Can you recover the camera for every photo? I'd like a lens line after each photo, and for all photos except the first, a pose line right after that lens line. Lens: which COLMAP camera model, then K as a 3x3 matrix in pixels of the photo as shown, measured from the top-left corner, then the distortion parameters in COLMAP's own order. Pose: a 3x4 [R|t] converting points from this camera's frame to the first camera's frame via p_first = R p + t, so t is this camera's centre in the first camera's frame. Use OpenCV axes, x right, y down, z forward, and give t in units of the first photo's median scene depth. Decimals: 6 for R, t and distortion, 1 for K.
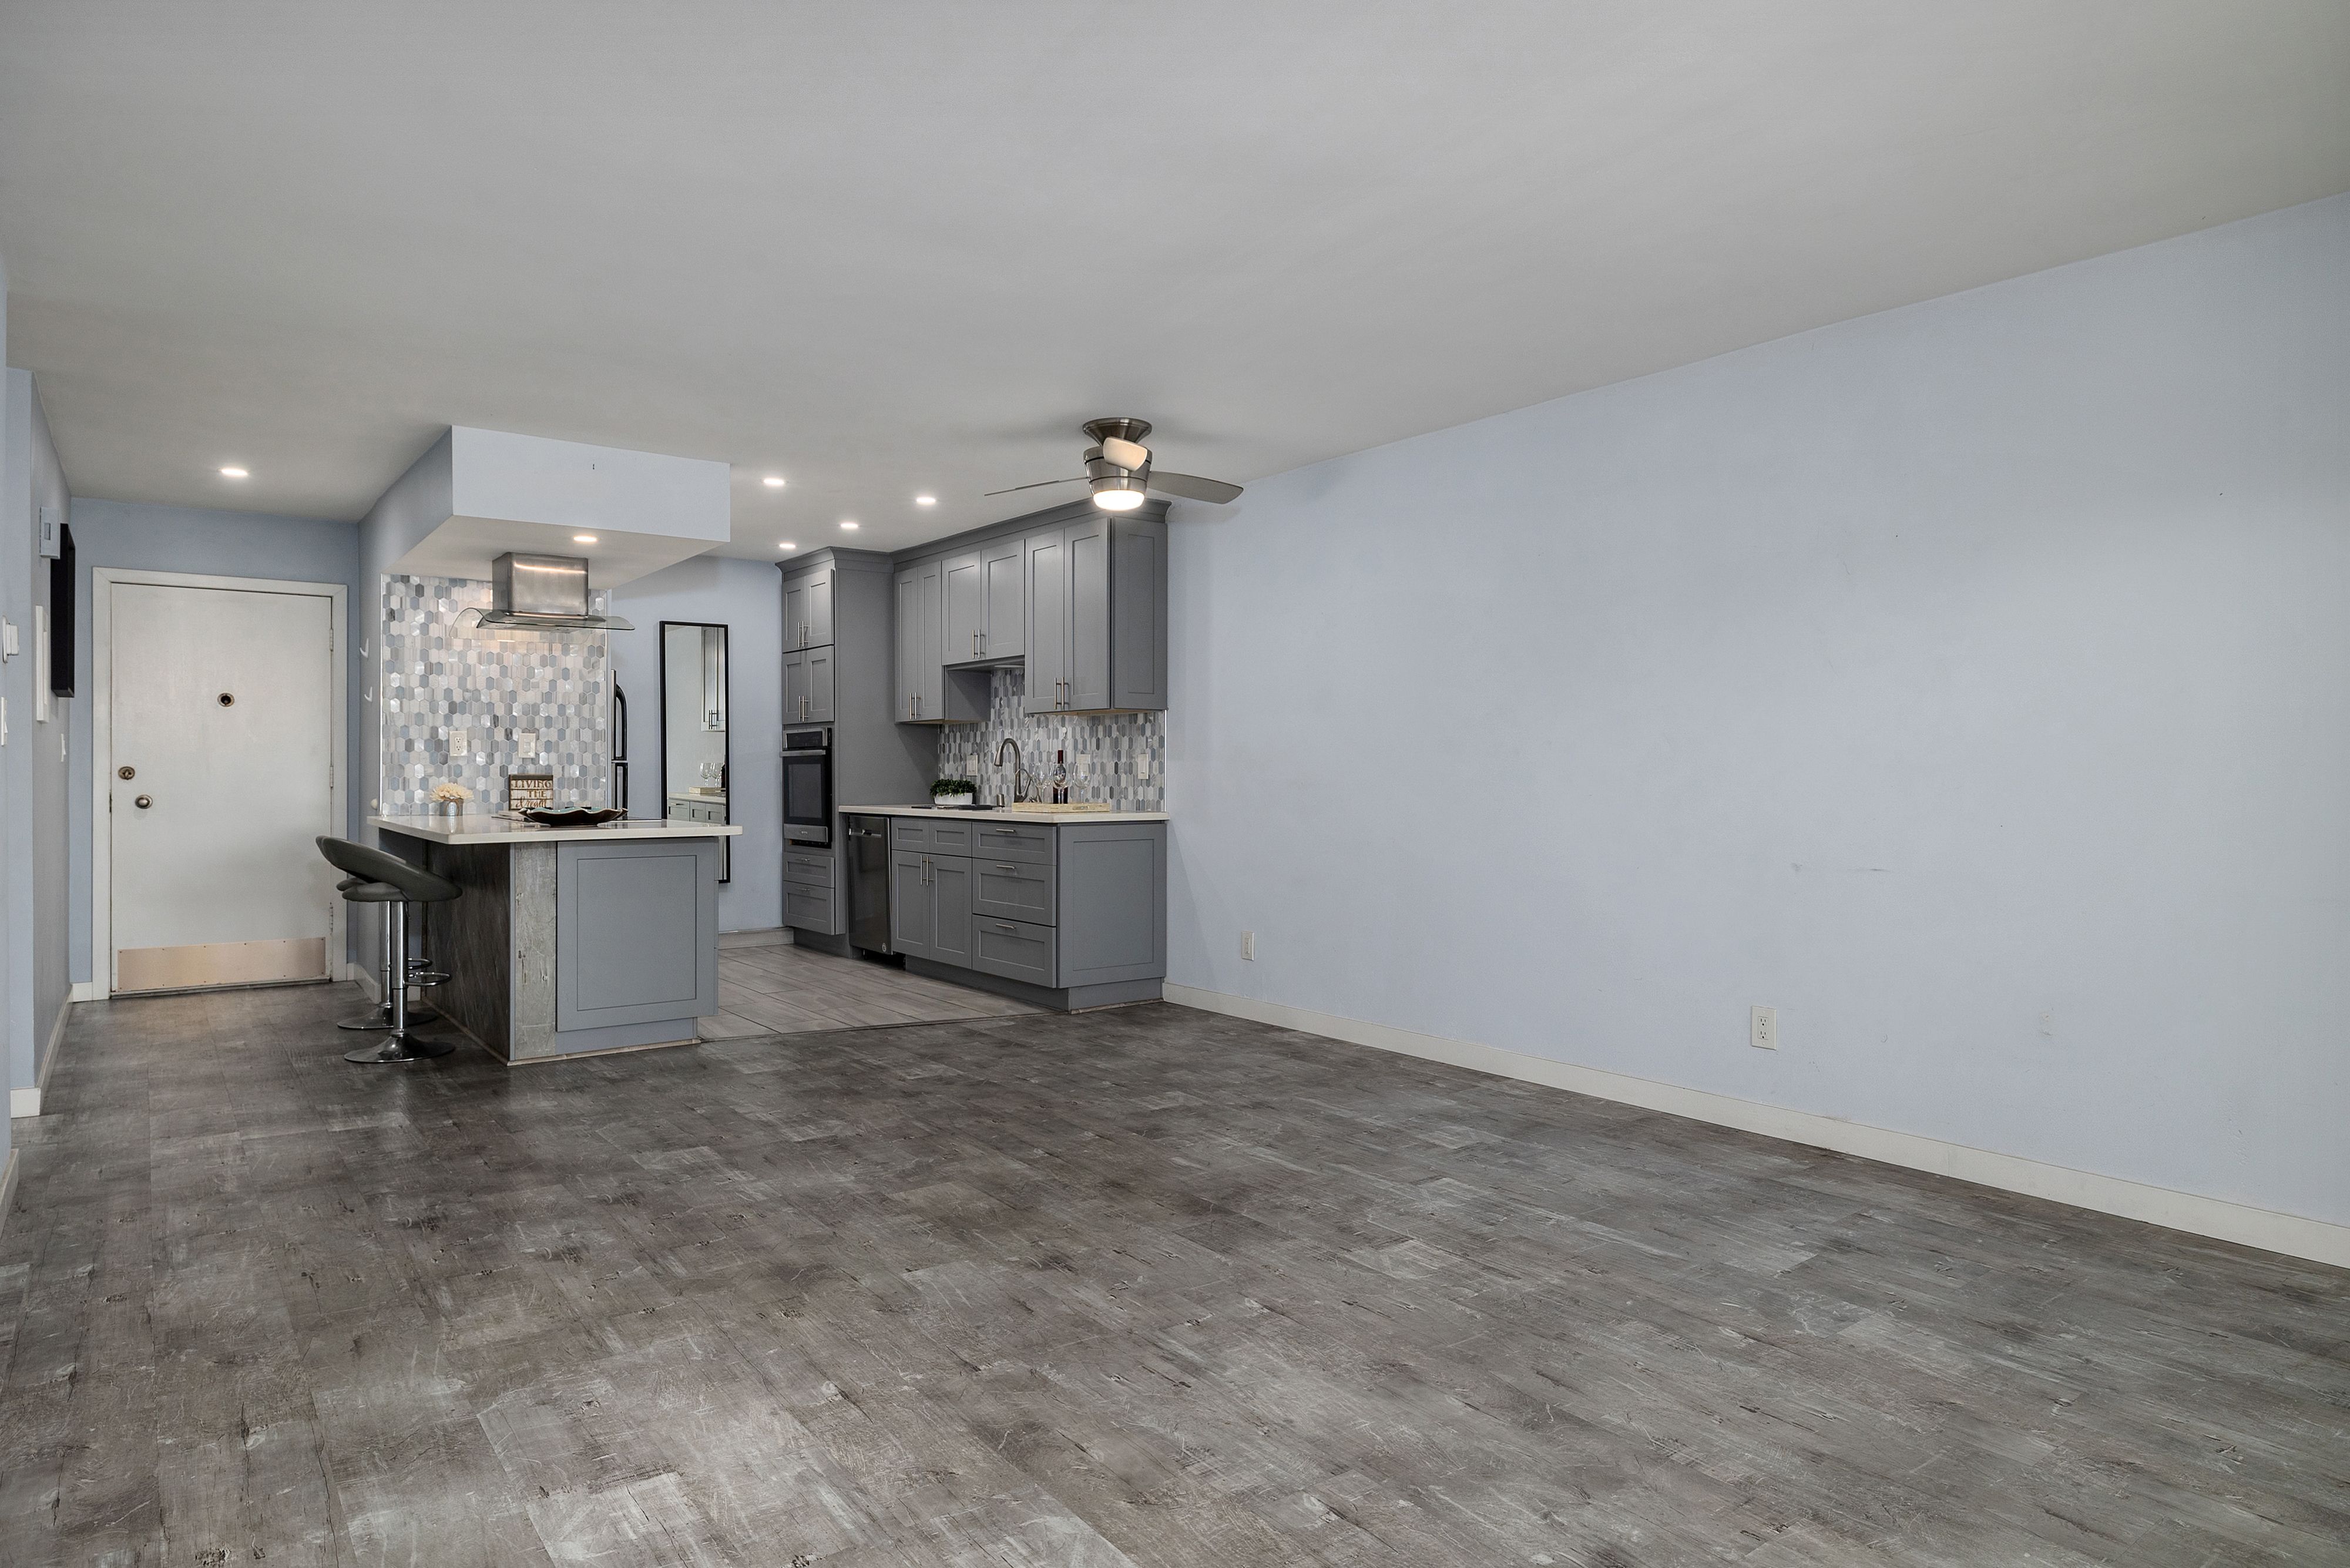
lens RADIAL K [[1345.3, 0, 1183.4], [0, 1345.3, 777.3], [0, 0, 1]] dist [0.001708, 0.000733]
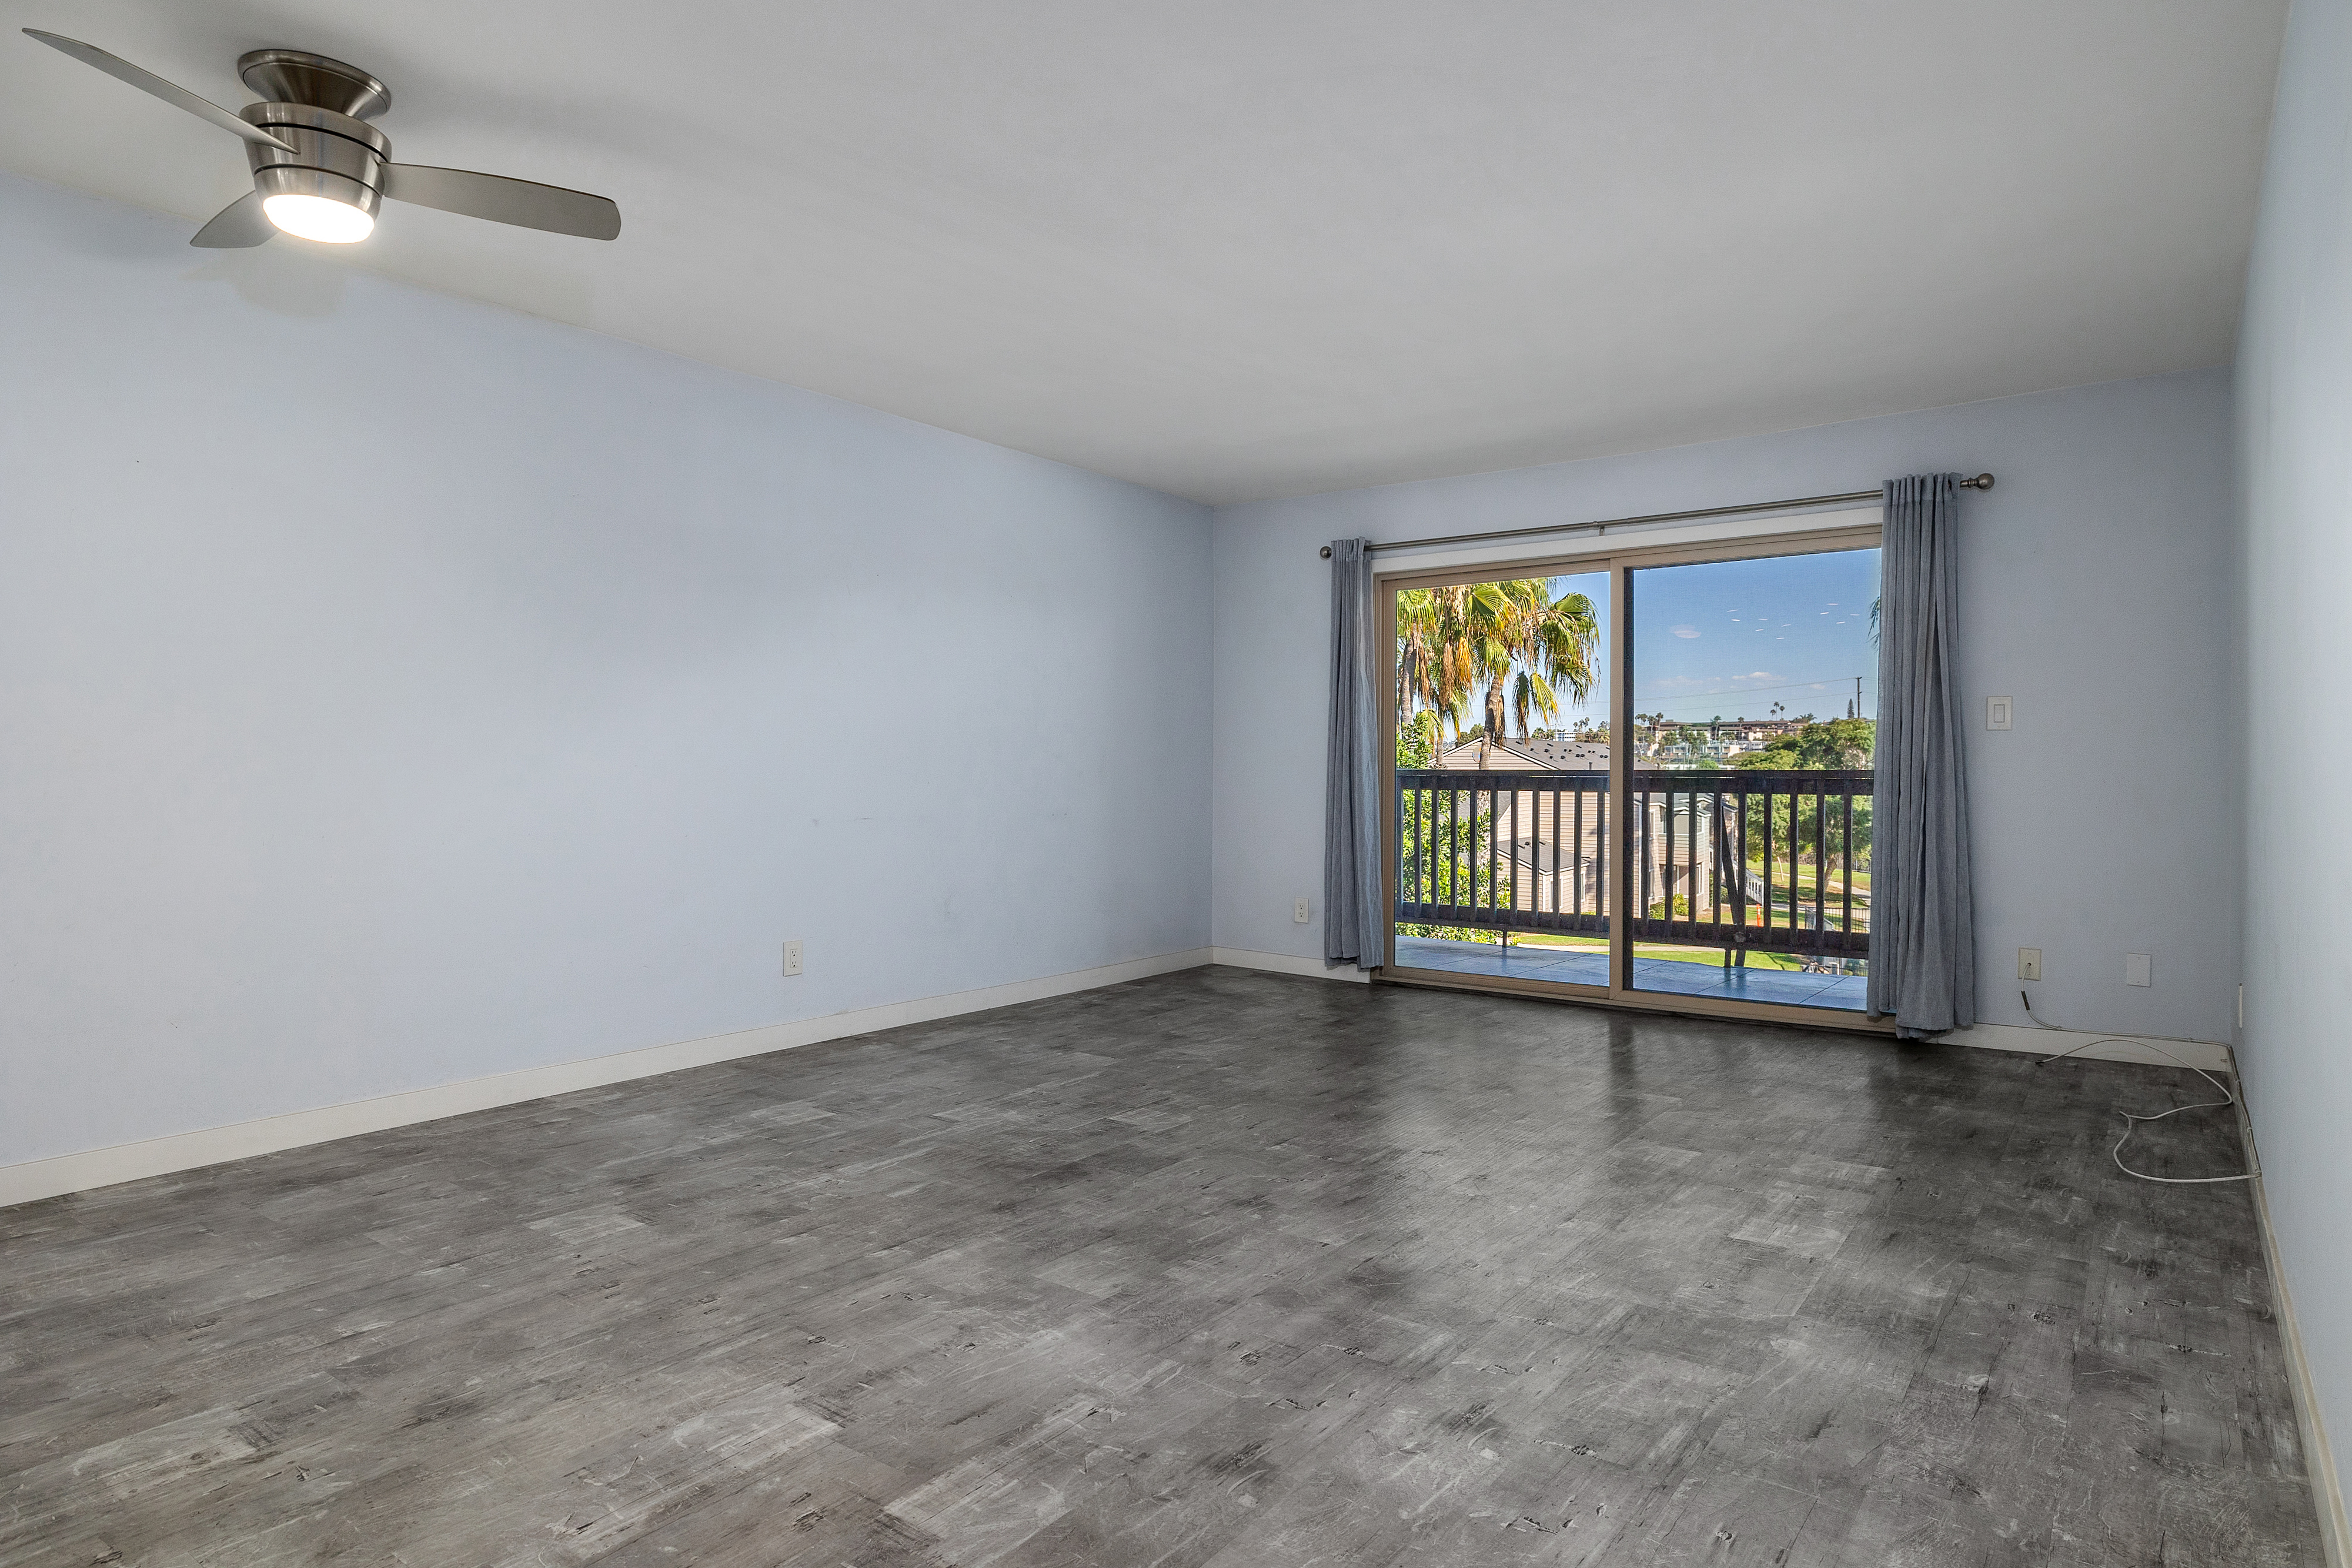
lens RADIAL K [[1346.4, 0, 1170.8], [0, 1346.4, 745.8], [0, 0, 1]] dist [0.001708, 0.000733]
pose [[-0.274981, 0.015981, 0.961317, -0.950391], [0.000448, 0.999864, -0.016494, 0.020802], [-0.961449, -0.004105, -0.274951, 1.178127]]
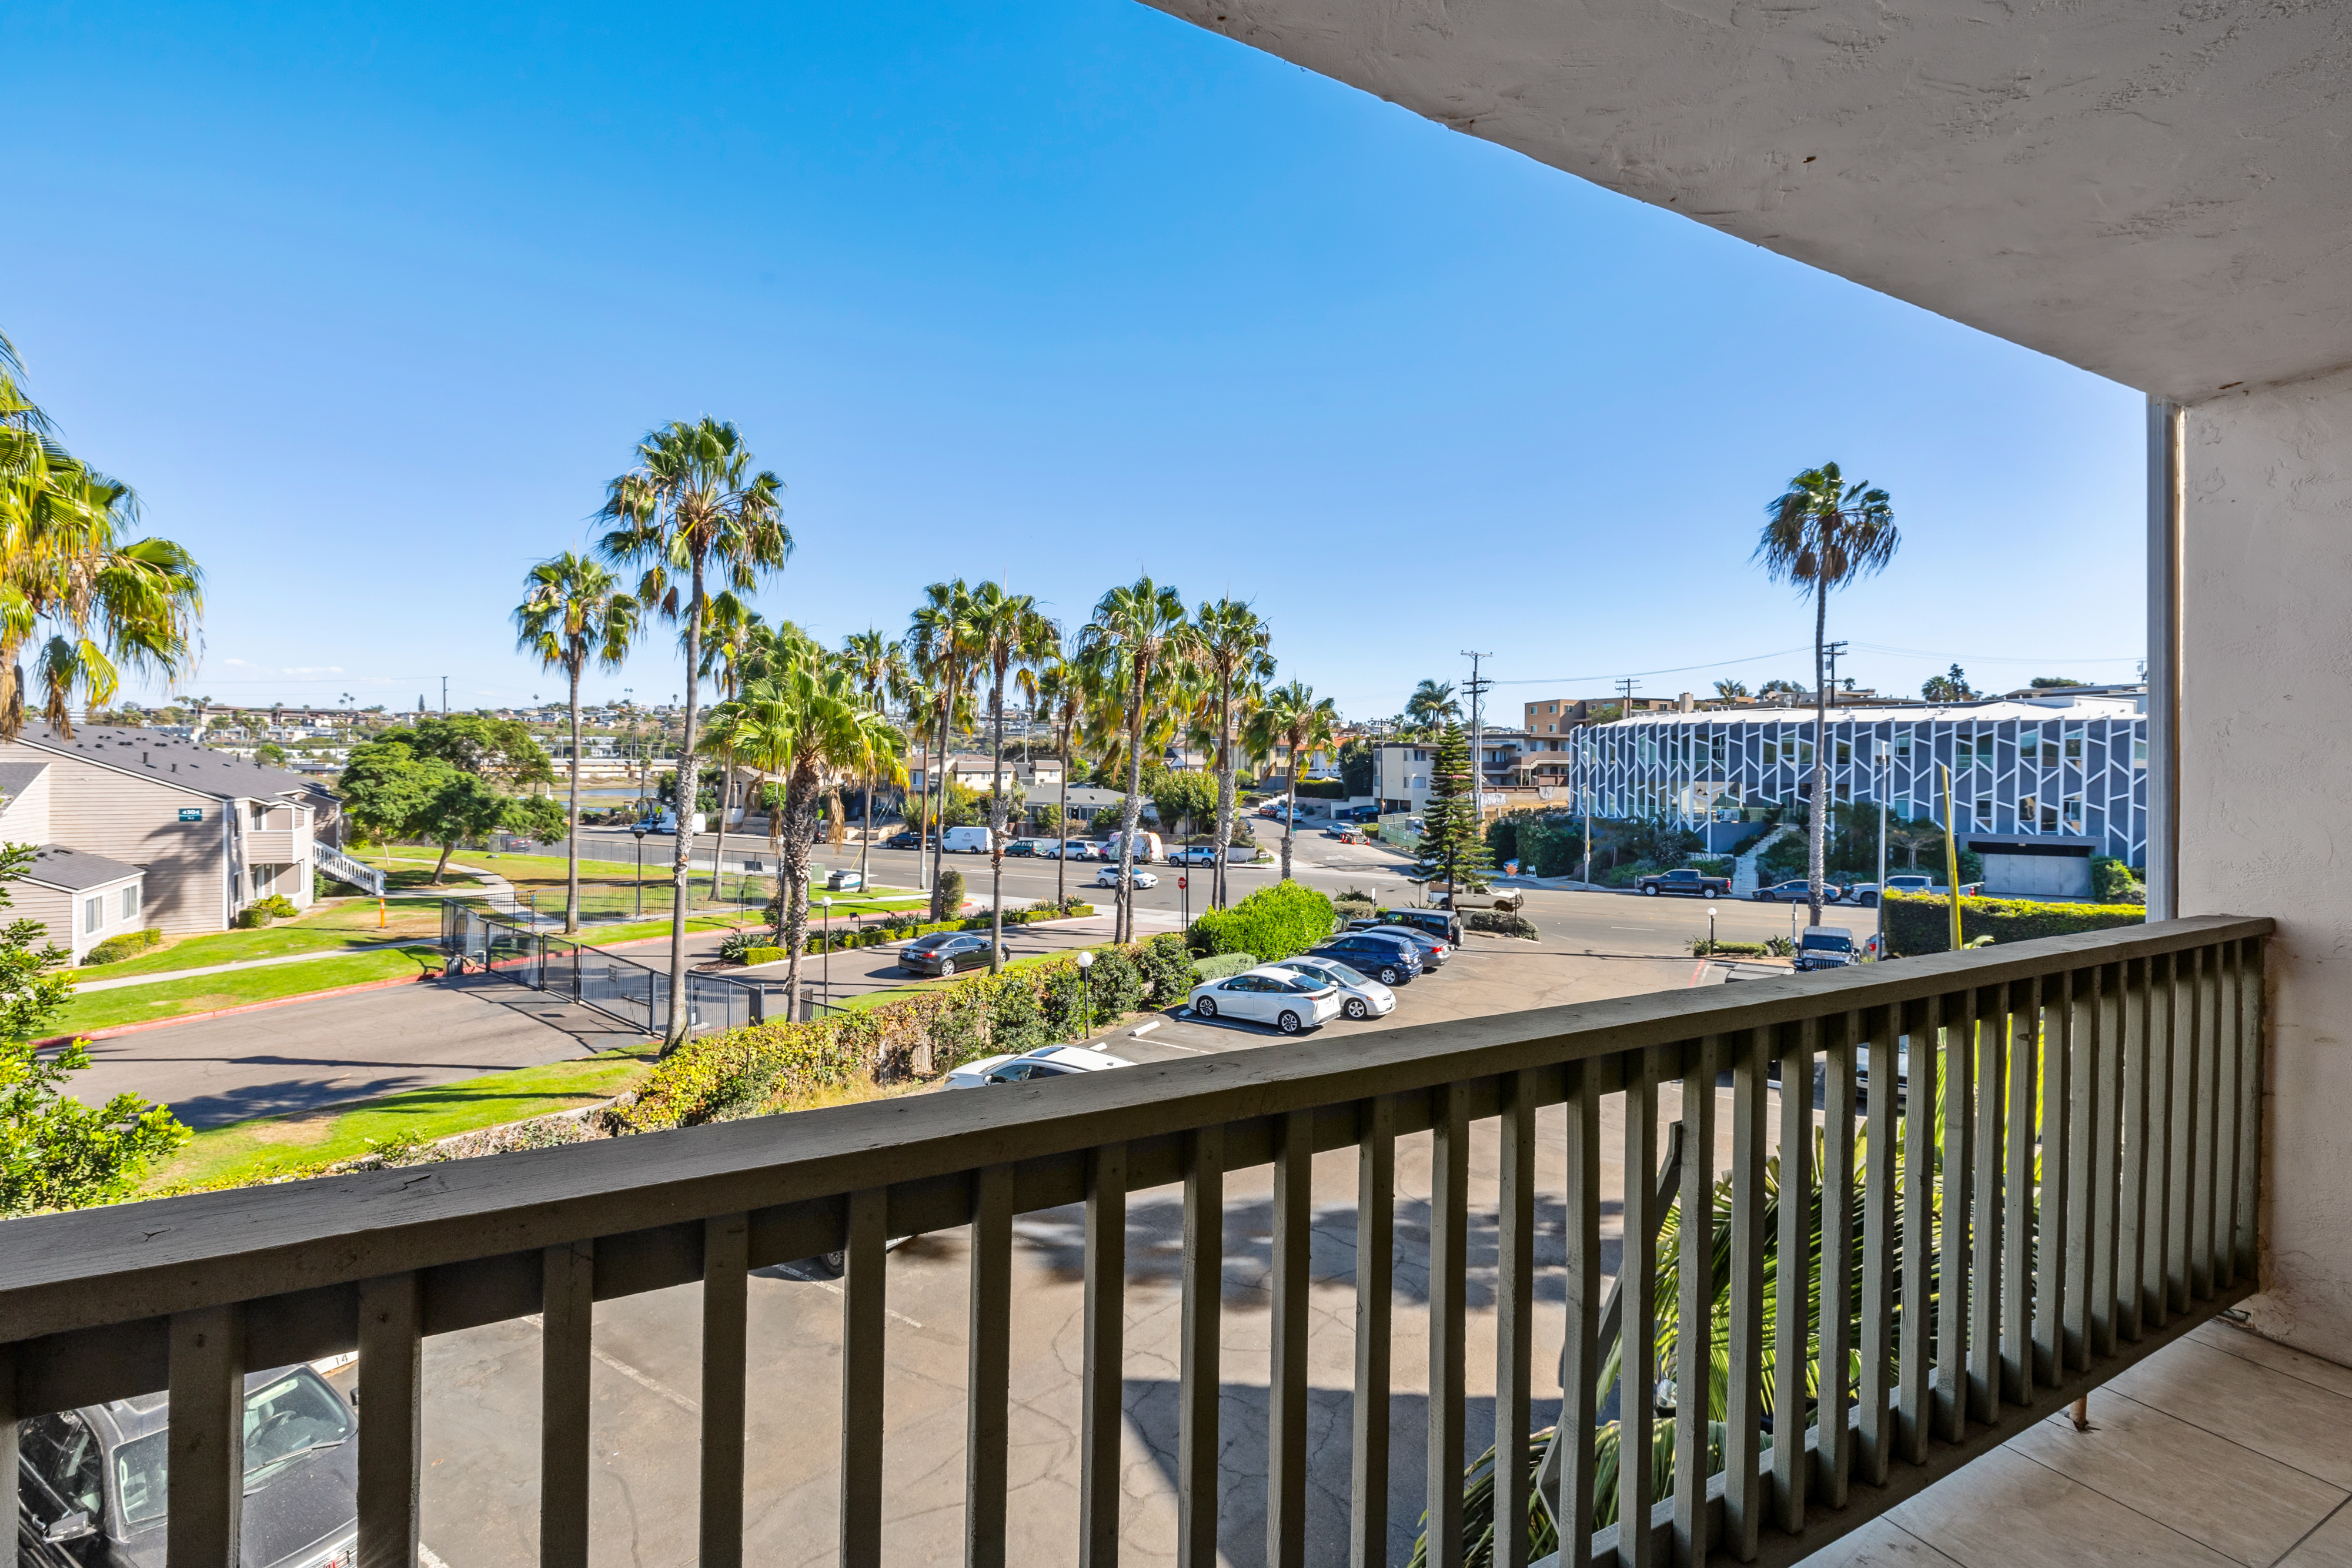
lens RADIAL K [[1013.0, 0, 1185.7], [0, 1013.0, 778.8], [0, 0, 1]] dist [0.004535, 0.001293]
pose [[-0.984732, -0.012502, 0.173628, 0.901675], [-0.009284, 0.999770, 0.019333, -0.083384], [-0.173830, 0.017426, -0.984621, 0.316558]]
